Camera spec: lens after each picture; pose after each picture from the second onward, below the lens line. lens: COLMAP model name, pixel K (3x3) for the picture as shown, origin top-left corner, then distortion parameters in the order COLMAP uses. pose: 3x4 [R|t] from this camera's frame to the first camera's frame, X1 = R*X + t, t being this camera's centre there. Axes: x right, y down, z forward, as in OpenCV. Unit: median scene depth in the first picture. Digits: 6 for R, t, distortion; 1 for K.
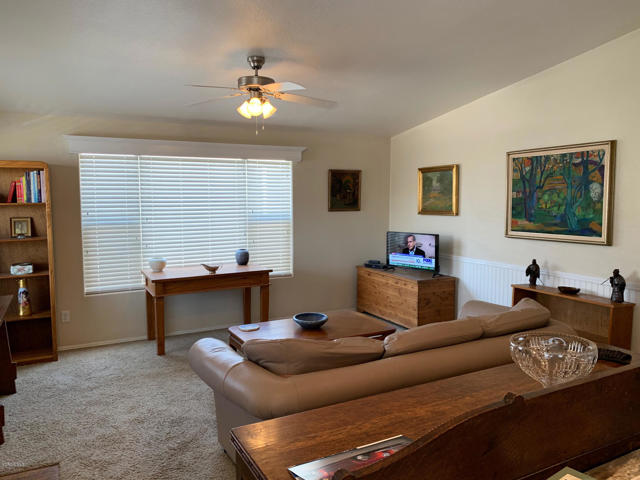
lens RADIAL K [[481.0, 0, 300.9], [0, 481.0, 238.0], [0, 0, 1]] dist [0.082584, -0.025565]
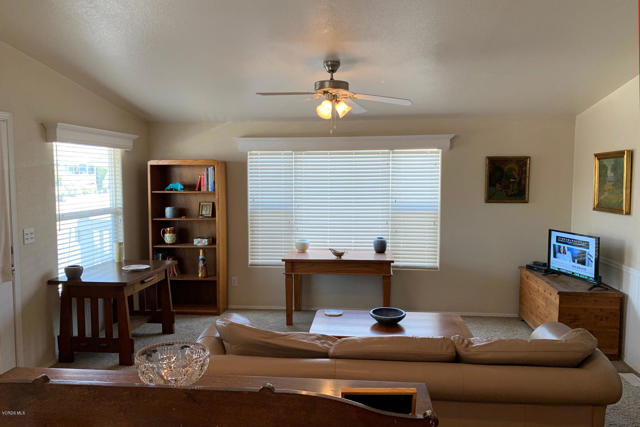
lens RADIAL K [[485.5, 0, 320.5], [0, 485.5, 212.1], [0, 0, 1]] dist [0.087649, -0.020448]
pose [[0.843941, 0.042711, -0.534733, 0.364576], [-0.048446, 0.998820, 0.003320, -0.032147], [0.534244, 0.023104, 0.845014, 0.061104]]
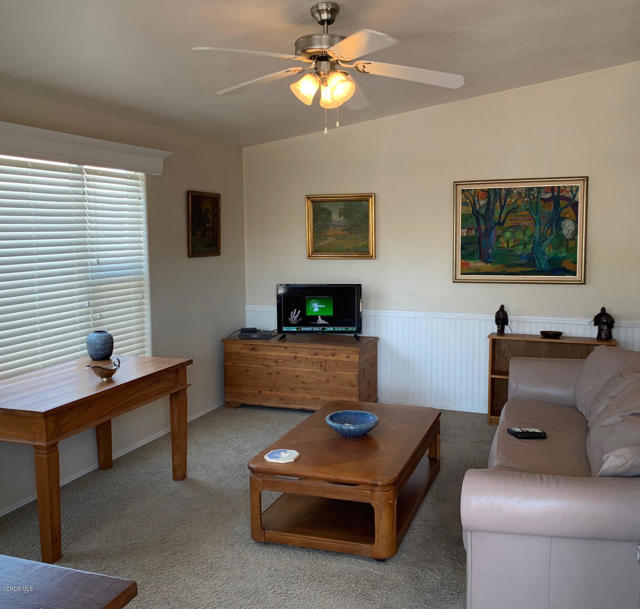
lens RADIAL K [[652.7, 0, 322.1], [0, 652.7, 304.0], [0, 0, 1]] dist [0.108696, 0.000000]
pose [[0.714769, -0.076126, 0.695206, -0.525166], [0.061224, 0.997053, 0.046231, -0.029899], [-0.696676, 0.009519, 0.717323, 0.328525]]
